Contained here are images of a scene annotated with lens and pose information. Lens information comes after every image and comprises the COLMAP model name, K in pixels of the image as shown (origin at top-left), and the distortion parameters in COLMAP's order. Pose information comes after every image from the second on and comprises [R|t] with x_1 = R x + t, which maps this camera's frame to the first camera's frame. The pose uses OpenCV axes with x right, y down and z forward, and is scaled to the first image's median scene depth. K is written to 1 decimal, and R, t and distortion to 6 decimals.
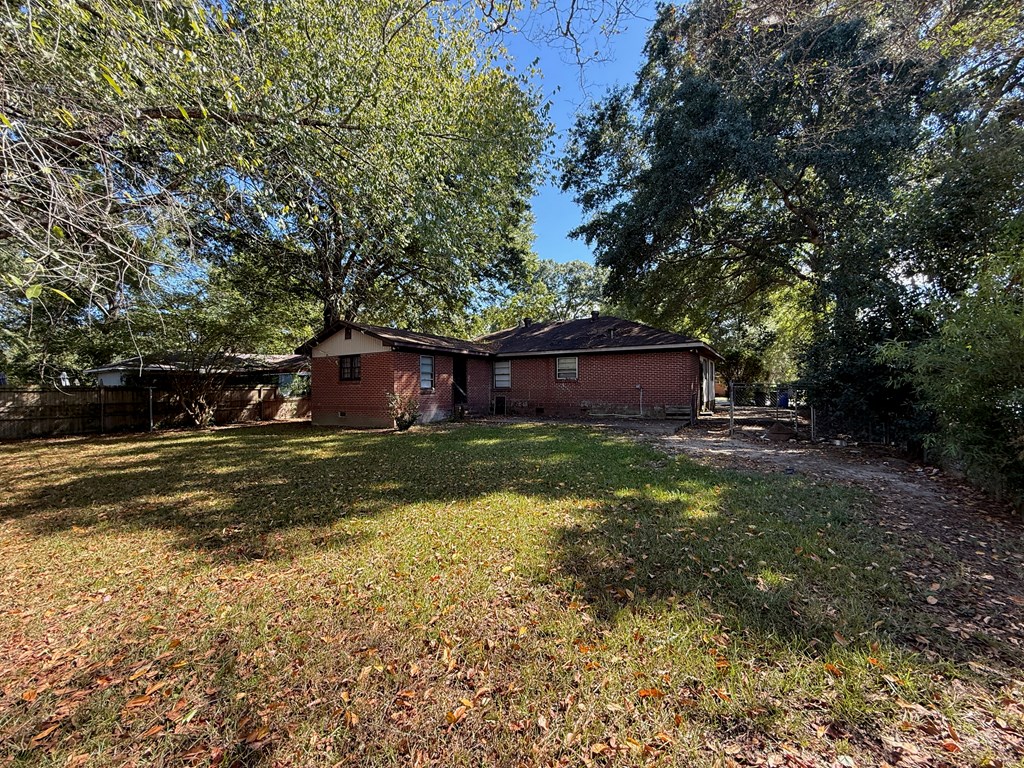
lens RADIAL K [[409.0, 0, 511.5], [0, 409.0, 386.0], [0, 0, 1]] dist [-0.000209, 0.000074]
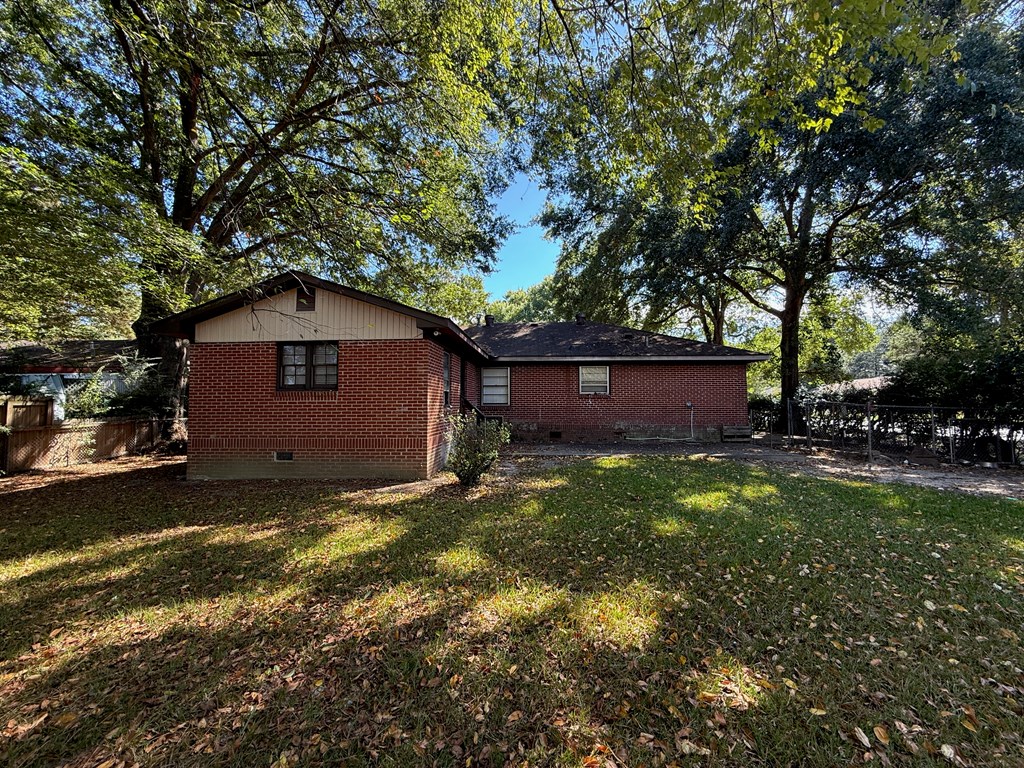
lens RADIAL K [[409.0, 0, 505.0], [0, 409.0, 384.0], [0, 0, 1]] dist [-0.000209, 0.000074]
pose [[0.884996, 0.027780, 0.464770, -0.371062], [-0.007943, 0.998974, -0.044585, 0.000242], [-0.465531, 0.035766, 0.884308, 0.378515]]
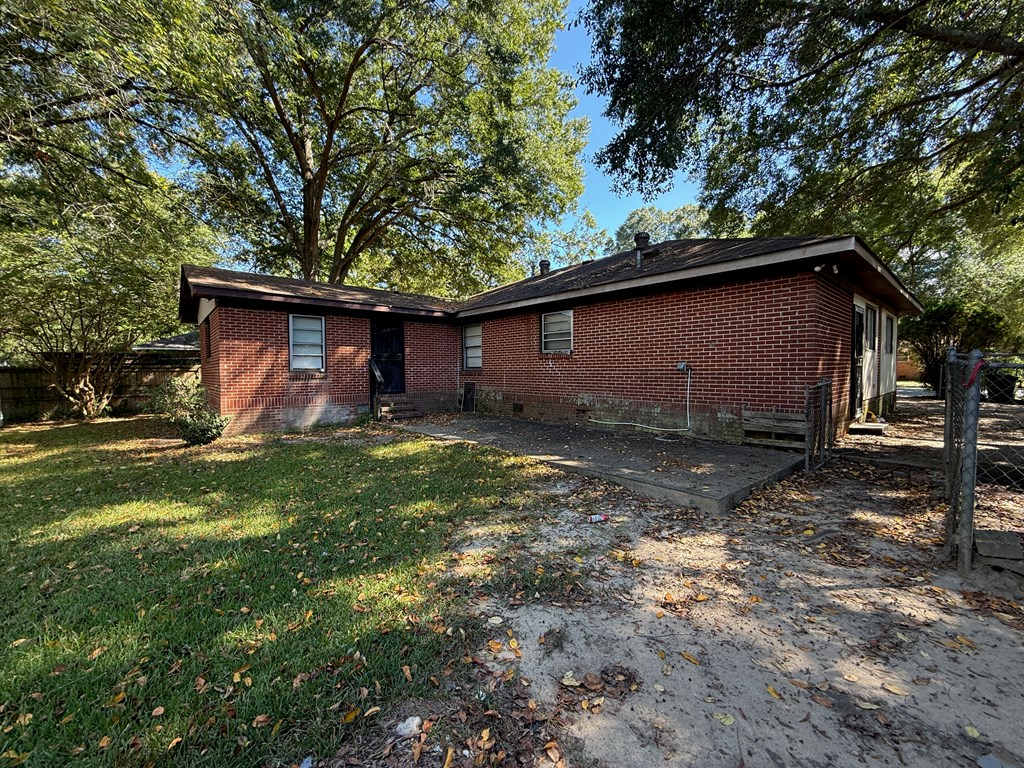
lens RADIAL K [[409.0, 0, 512.2], [0, 409.0, 384.4], [0, 0, 1]] dist [-0.000209, 0.000074]
pose [[0.955762, 0.009804, -0.293979, 0.233177], [0.003314, 0.999022, 0.044092, 0.001360], [0.294124, -0.043116, 0.954794, 0.457293]]
